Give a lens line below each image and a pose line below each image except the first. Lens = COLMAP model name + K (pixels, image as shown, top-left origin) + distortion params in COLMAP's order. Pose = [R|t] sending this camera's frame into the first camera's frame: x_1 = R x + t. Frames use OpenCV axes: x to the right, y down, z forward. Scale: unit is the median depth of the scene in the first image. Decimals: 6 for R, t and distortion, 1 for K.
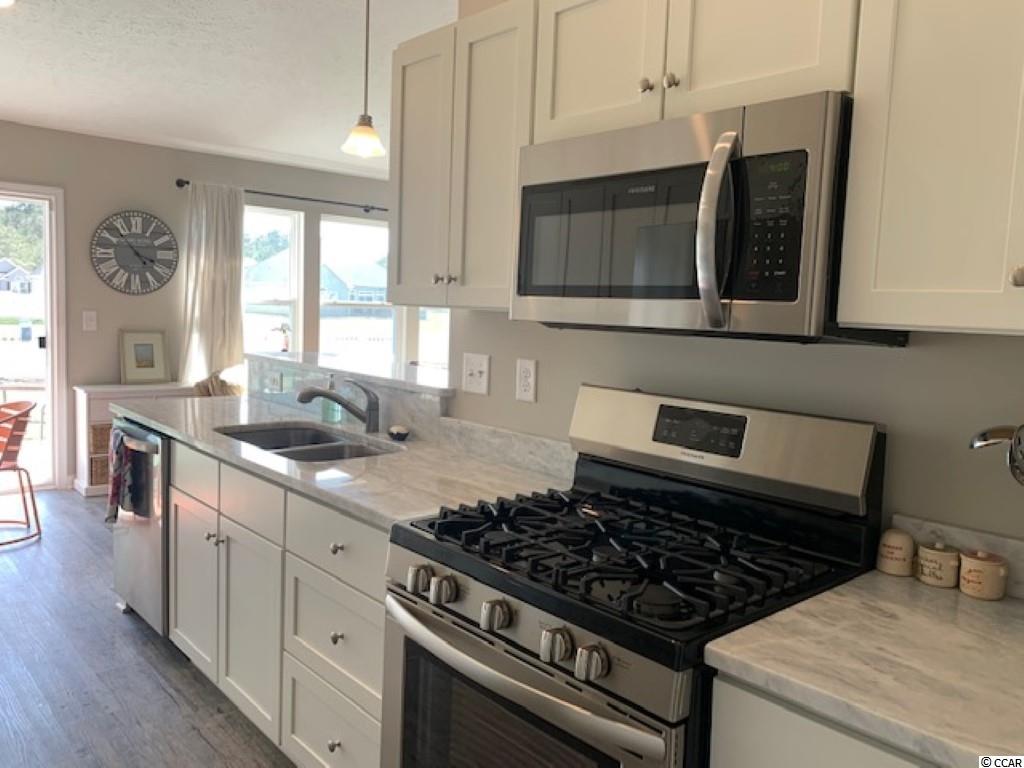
lens RADIAL K [[782.0, 0, 496.2], [0, 782.0, 377.8], [0, 0, 1]] dist [0.029444, -0.027939]
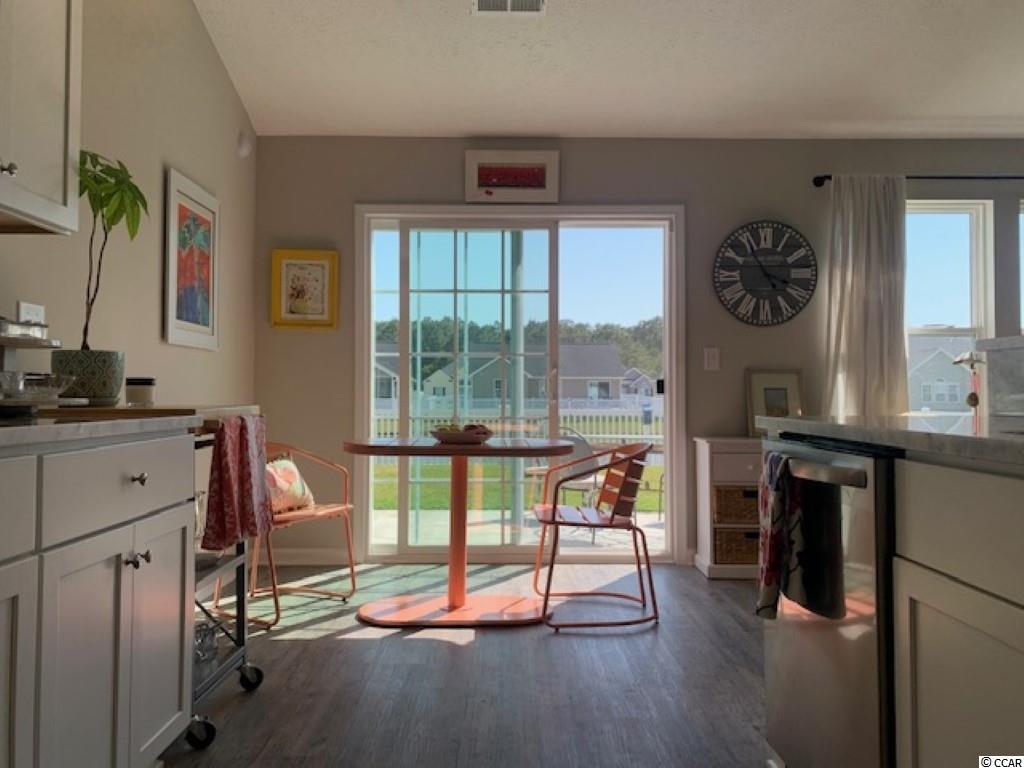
lens RADIAL K [[782.0, 0, 496.4], [0, 782.0, 369.4], [0, 0, 1]] dist [0.029444, -0.027939]
pose [[0.745585, -0.058806, -0.663811, -0.143652], [-0.033868, 0.991468, -0.125872, 0.049148], [0.665550, 0.116331, 0.737232, 0.251422]]
